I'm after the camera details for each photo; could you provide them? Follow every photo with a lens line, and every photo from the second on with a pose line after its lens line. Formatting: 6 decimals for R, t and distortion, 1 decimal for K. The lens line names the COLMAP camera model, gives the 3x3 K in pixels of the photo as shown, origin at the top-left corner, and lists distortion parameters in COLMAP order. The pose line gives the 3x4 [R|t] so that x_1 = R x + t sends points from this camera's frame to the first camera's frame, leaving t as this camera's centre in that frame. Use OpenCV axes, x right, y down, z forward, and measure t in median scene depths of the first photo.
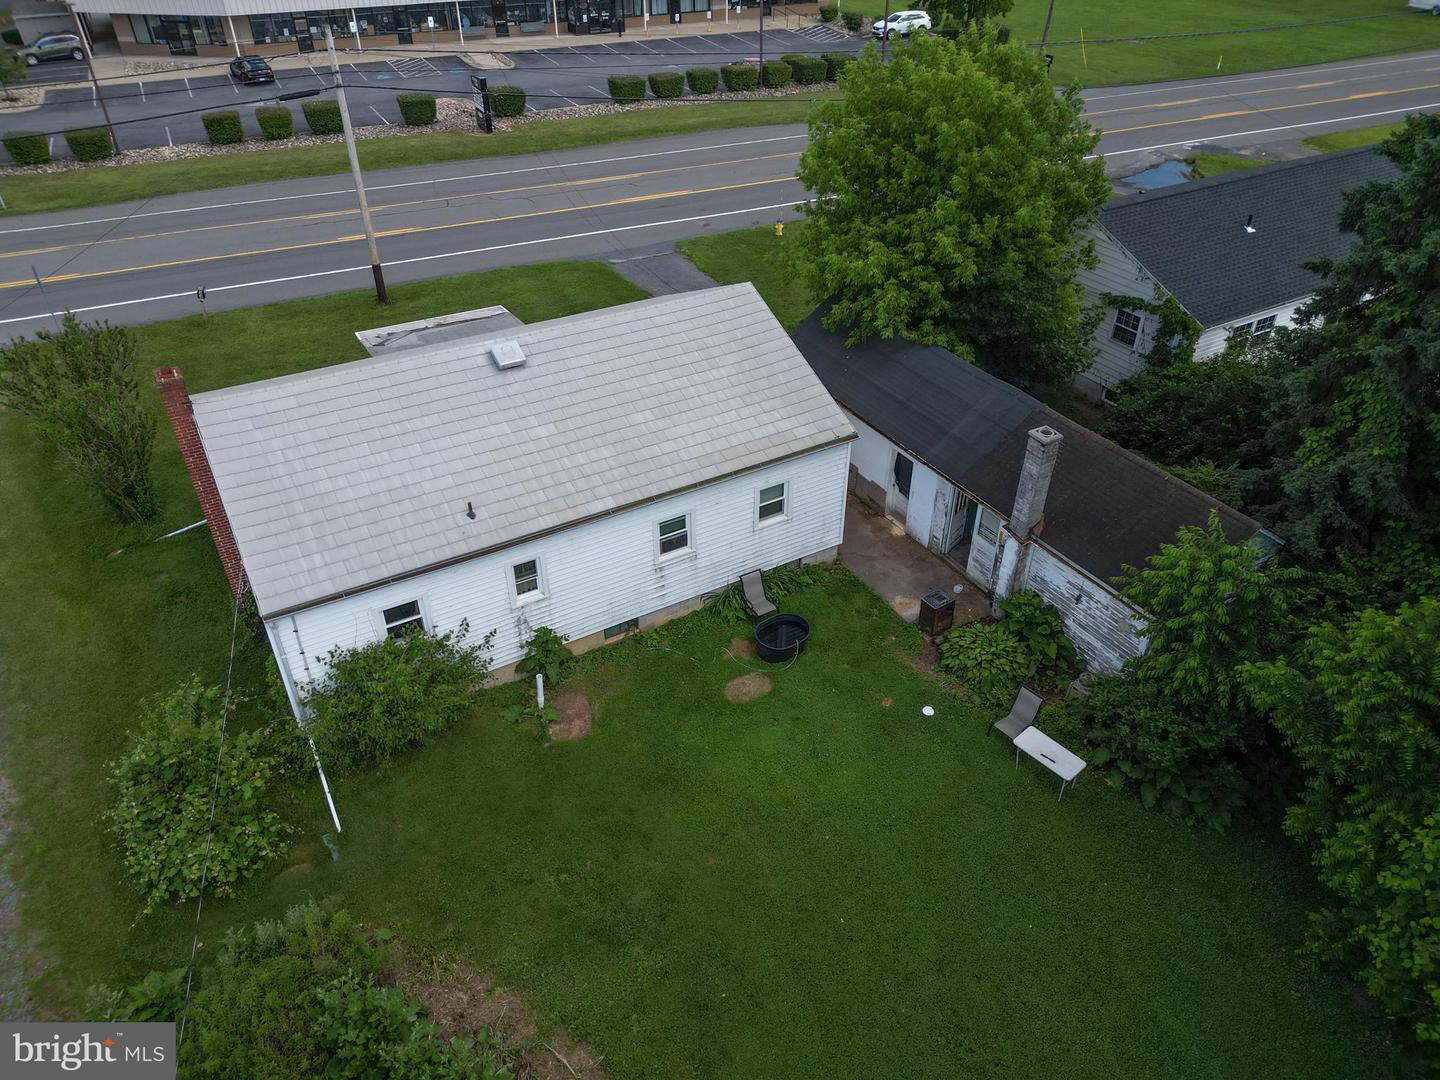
lens RADIAL K [[1000.6, 0, 720.0], [0, 1000.6, 540.0], [0, 0, 1]] dist [0.065435, -0.060834]
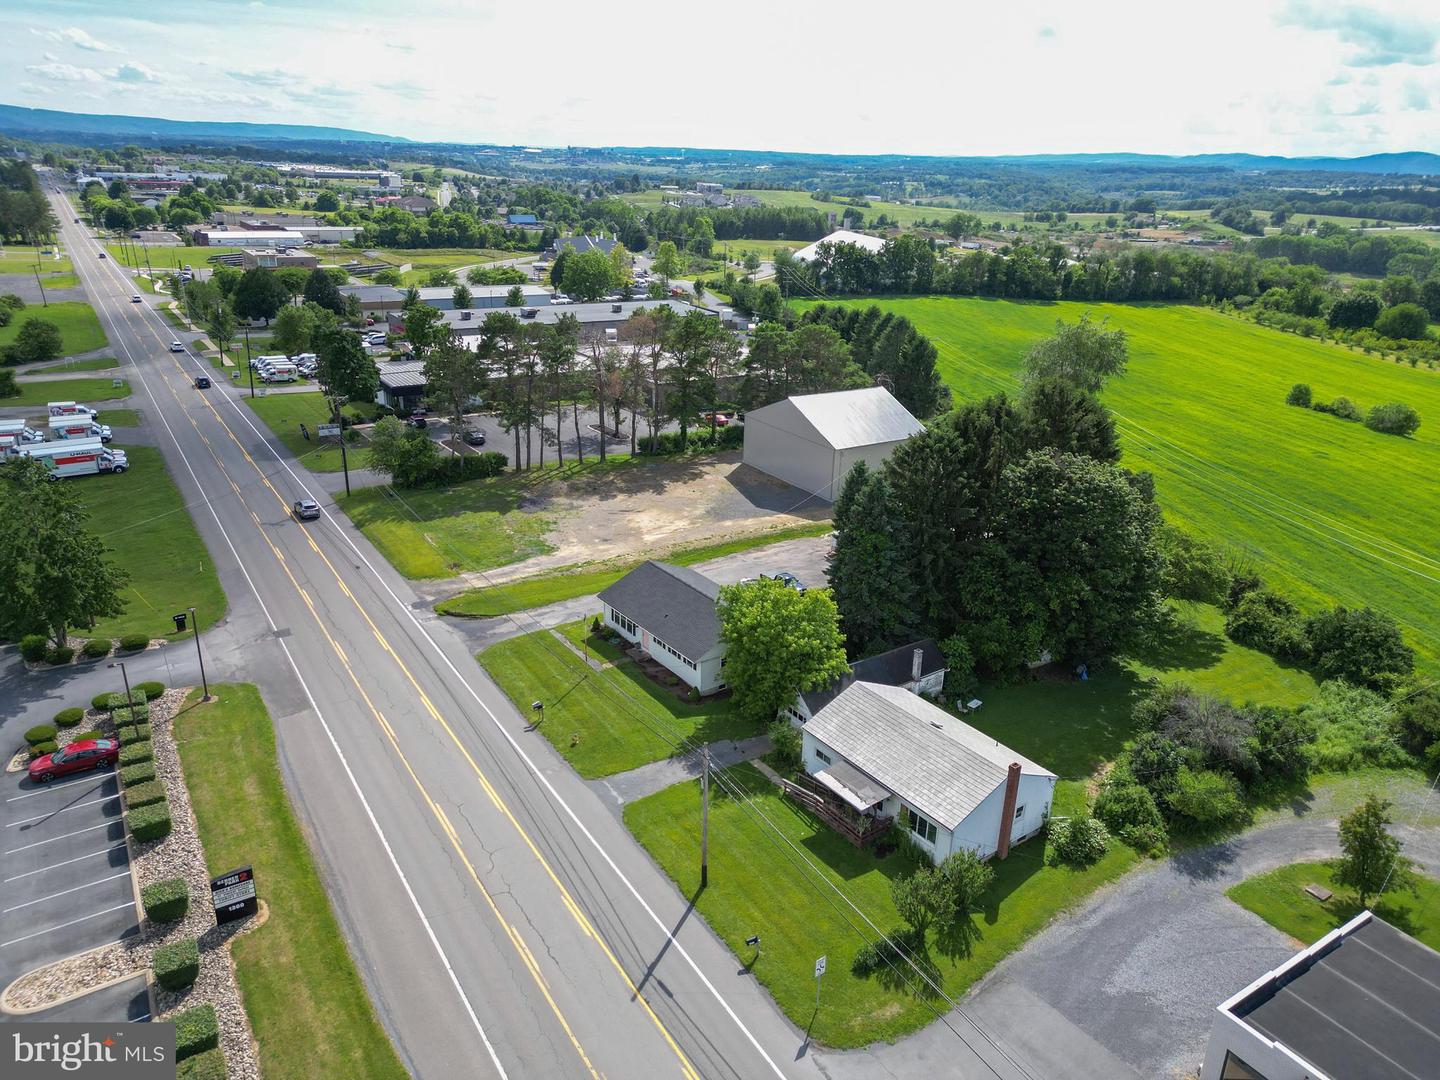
lens RADIAL K [[1001.3, 0, 721.6], [0, 1001.3, 536.9], [0, 0, 1]] dist [0.089090, -0.094918]
pose [[-0.106089, -0.353058, 0.929567, -2.383234], [0.552608, 0.756251, 0.350299, -1.751935], [-0.826662, 0.550849, 0.114873, 0.792923]]
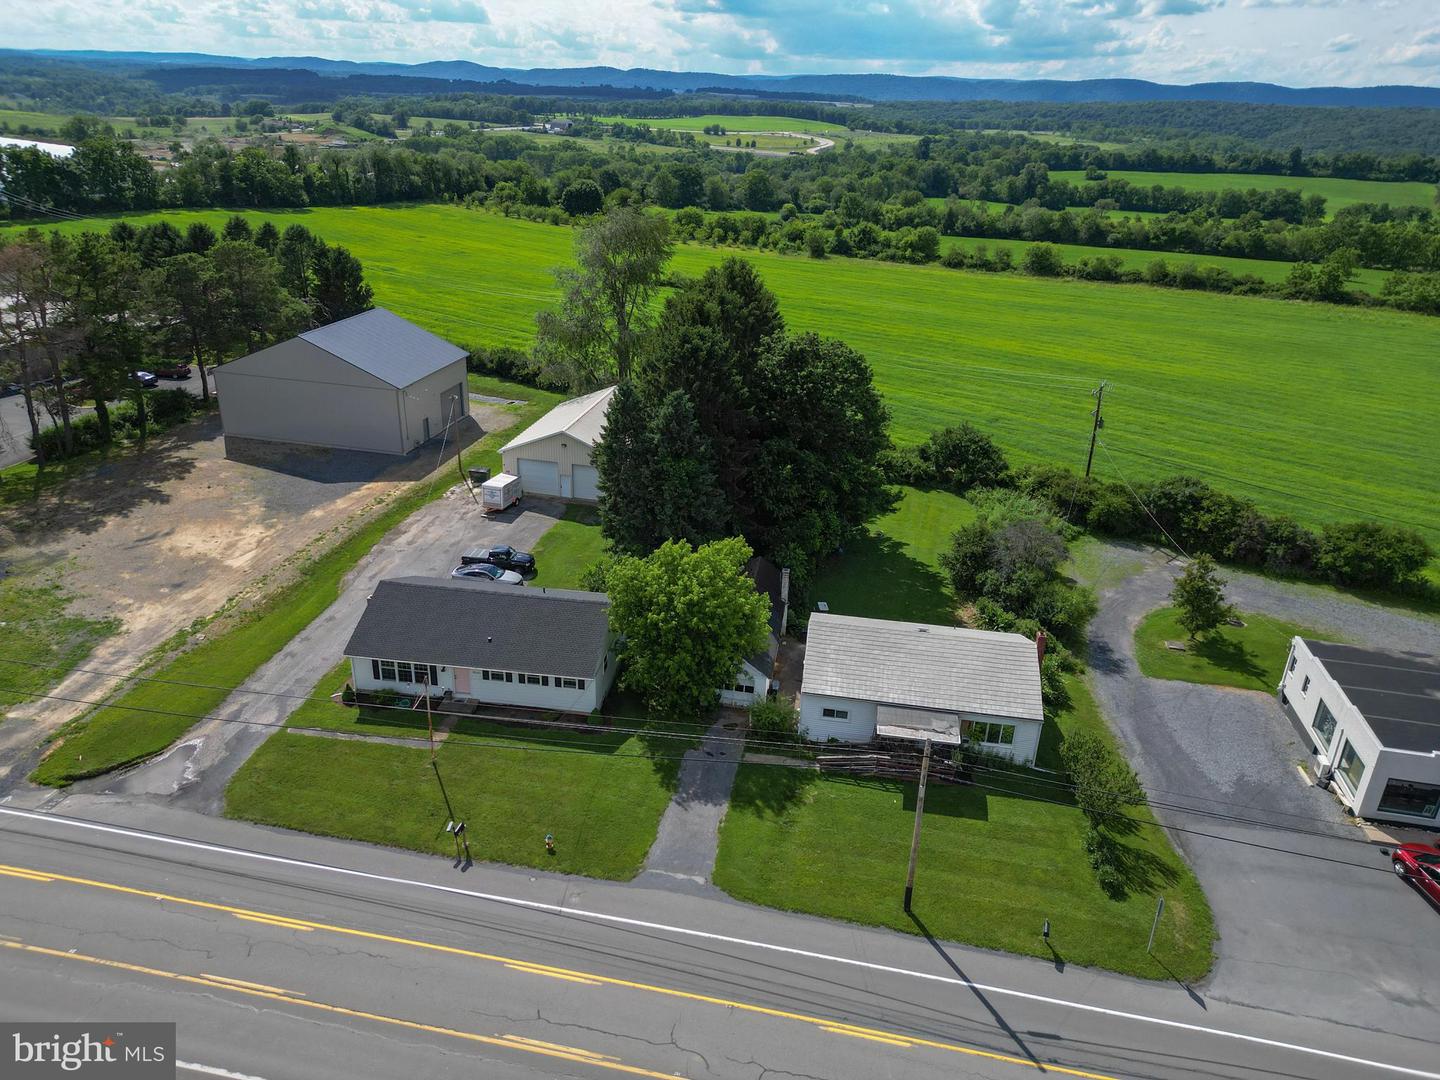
lens RADIAL K [[1001.3, 0, 721.6], [0, 1001.3, 536.9], [0, 0, 1]] dist [0.089090, -0.094918]
pose [[-0.784270, -0.275595, 0.555849, -1.088662], [0.328175, 0.576048, 0.748645, -2.255137], [-0.526519, 0.769556, -0.361334, 1.853891]]
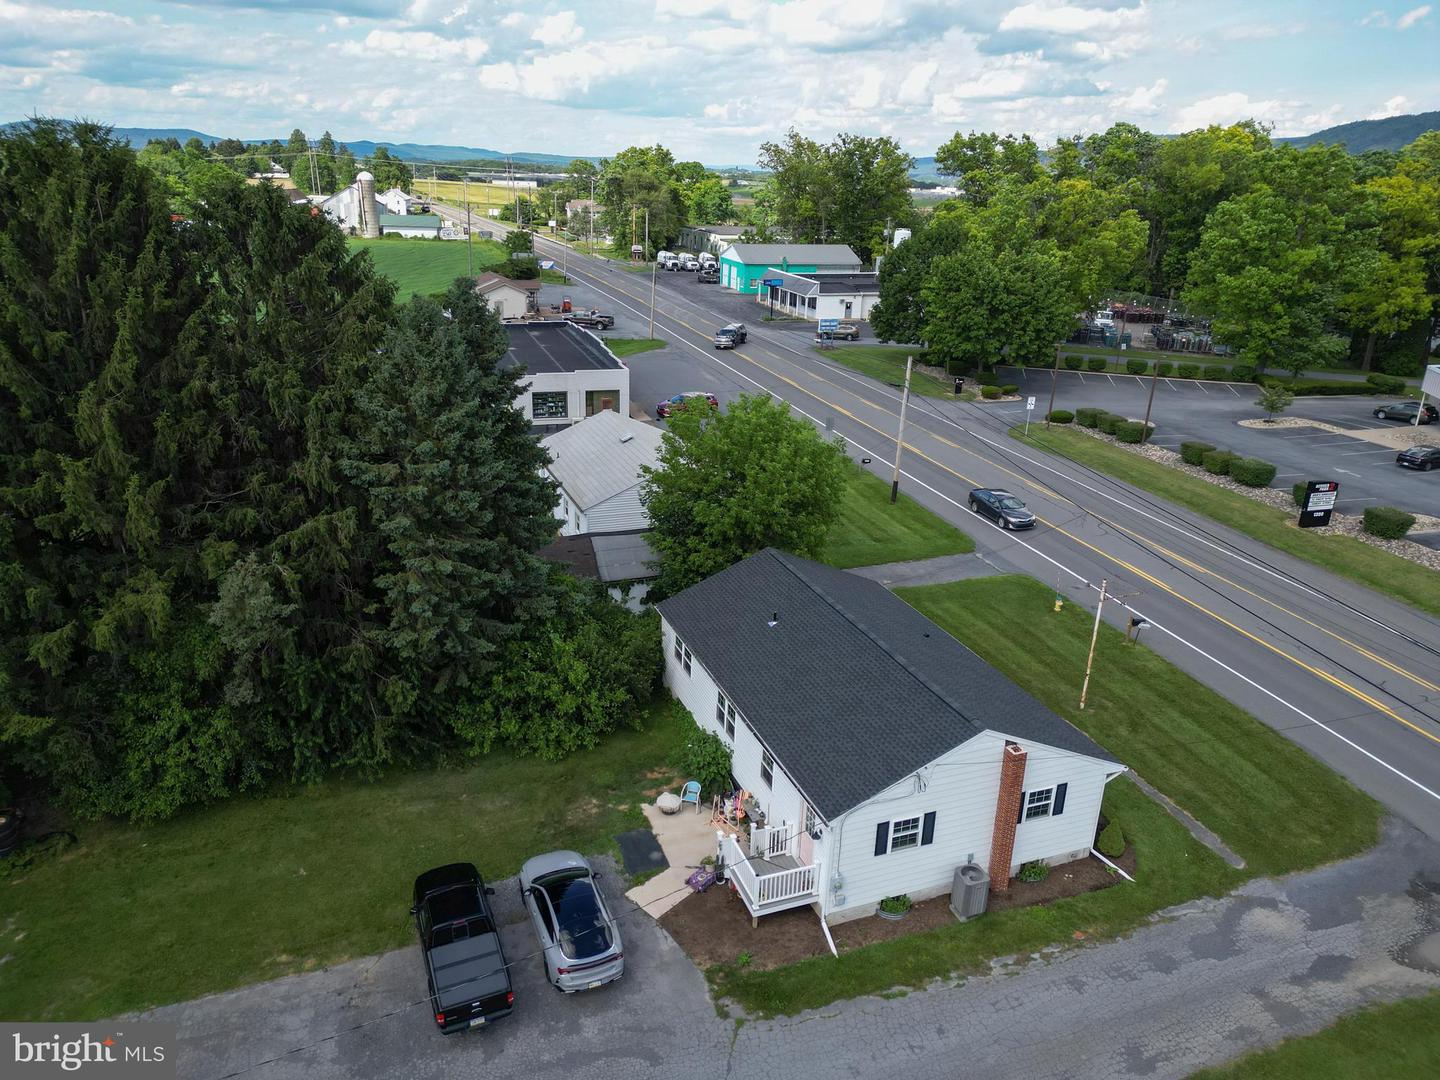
lens RADIAL K [[1015.1, 0, 718.0], [0, 1015.1, 533.2], [0, 0, 1]] dist [0.017016, -0.001978]
pose [[-0.154900, 0.330621, -0.930965, 1.984989], [-0.598449, 0.718367, 0.354693, -0.953457], [0.786044, 0.612077, 0.086585, 1.005389]]
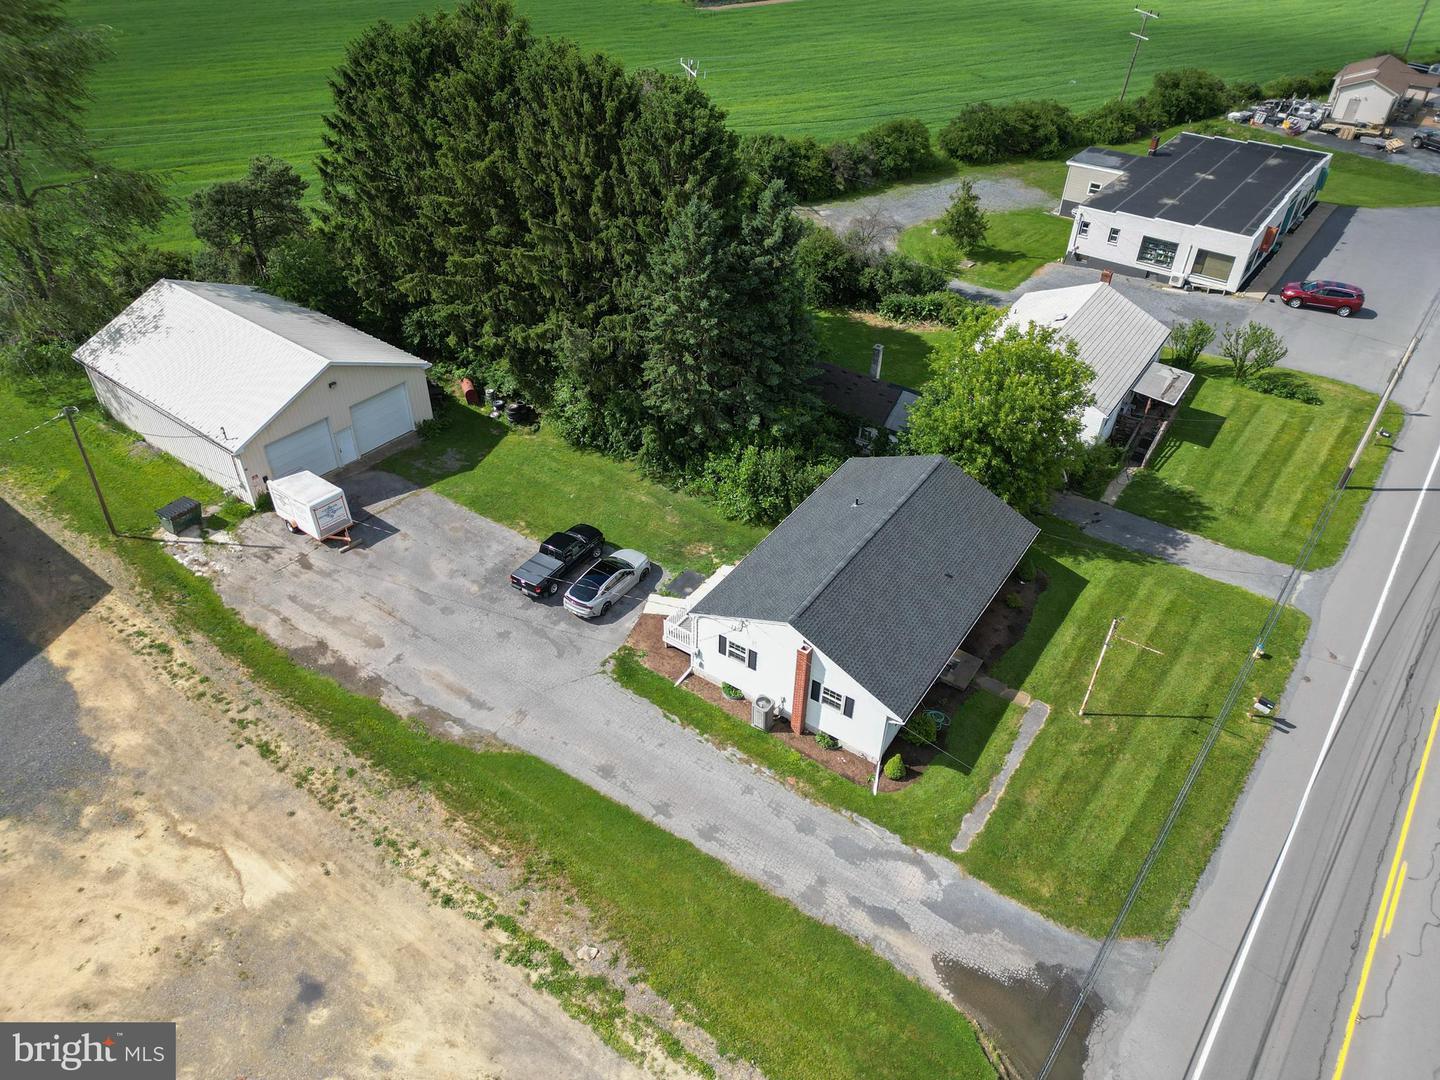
lens RADIAL K [[1001.3, 0, 721.6], [0, 1001.3, 536.9], [0, 0, 1]] dist [0.089090, -0.094918]
pose [[-0.899758, 0.250170, -0.357563, 1.587689], [-0.271220, 0.321320, 0.907300, -2.029394], [0.341872, 0.913328, -0.221259, 1.661660]]
